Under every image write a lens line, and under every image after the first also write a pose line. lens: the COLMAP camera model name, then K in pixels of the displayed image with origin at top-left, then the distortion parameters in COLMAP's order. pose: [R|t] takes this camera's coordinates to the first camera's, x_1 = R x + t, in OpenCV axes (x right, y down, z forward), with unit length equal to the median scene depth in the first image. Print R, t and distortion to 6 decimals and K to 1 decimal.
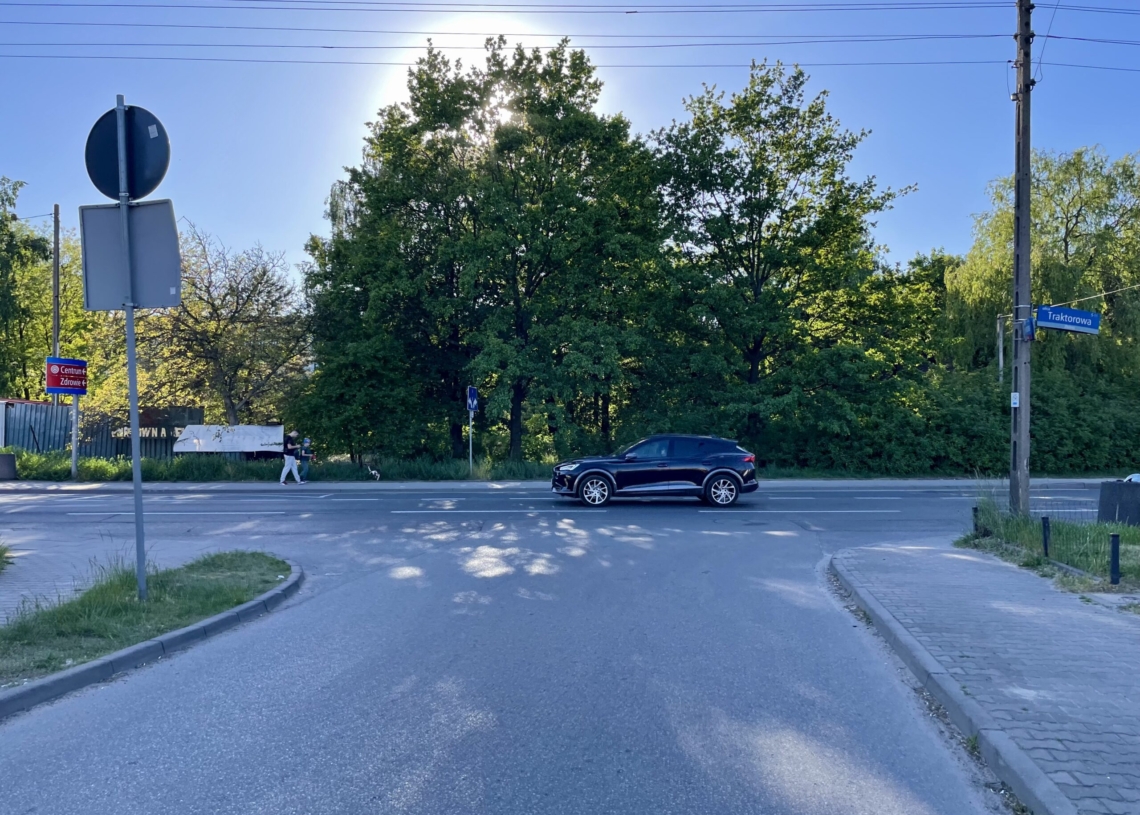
lens RADIAL K [[831.0, 0, 562.6], [0, 831.0, 428.5], [0, 0, 1]] dist [0.026734, -0.058217]
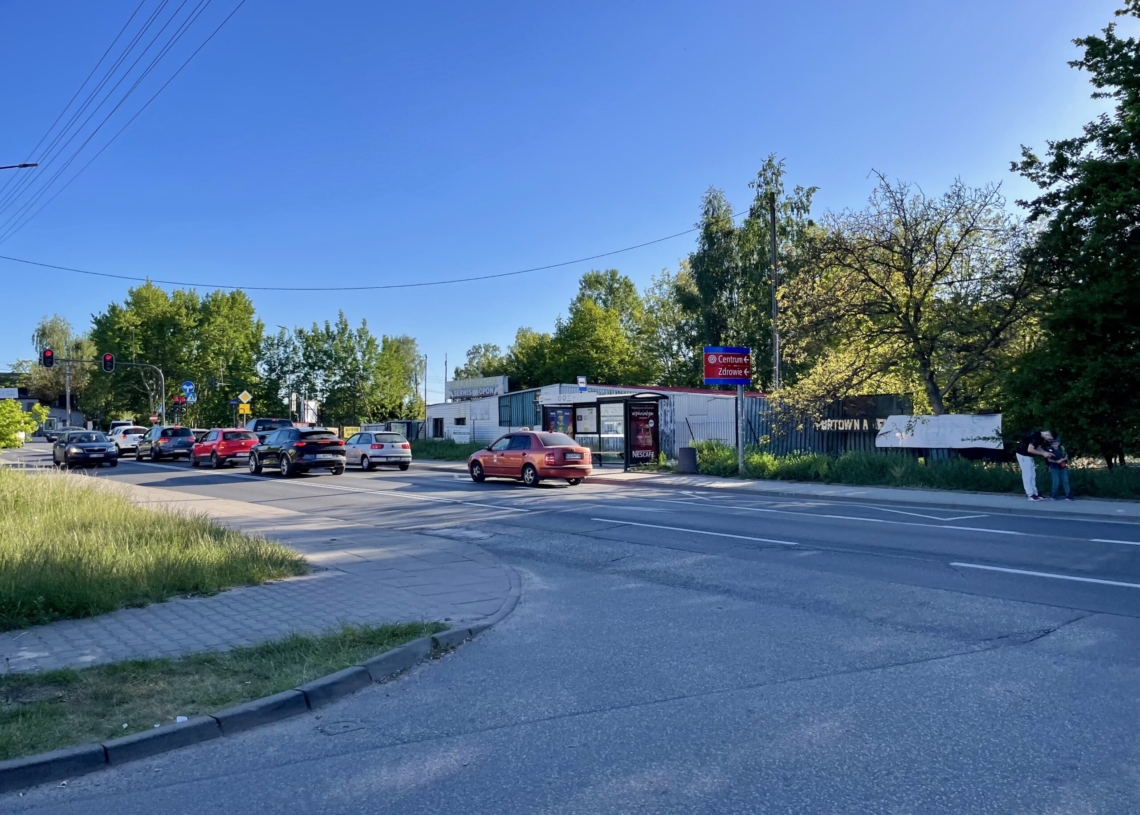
lens RADIAL K [[831.0, 0, 562.6], [0, 831.0, 428.5], [0, 0, 1]] dist [0.026734, -0.058217]
pose [[0.574218, -0.004862, -0.818688, 0.053688], [0.012145, 0.999923, 0.002580, 0.002784], [0.818613, -0.011425, 0.574232, 0.244767]]
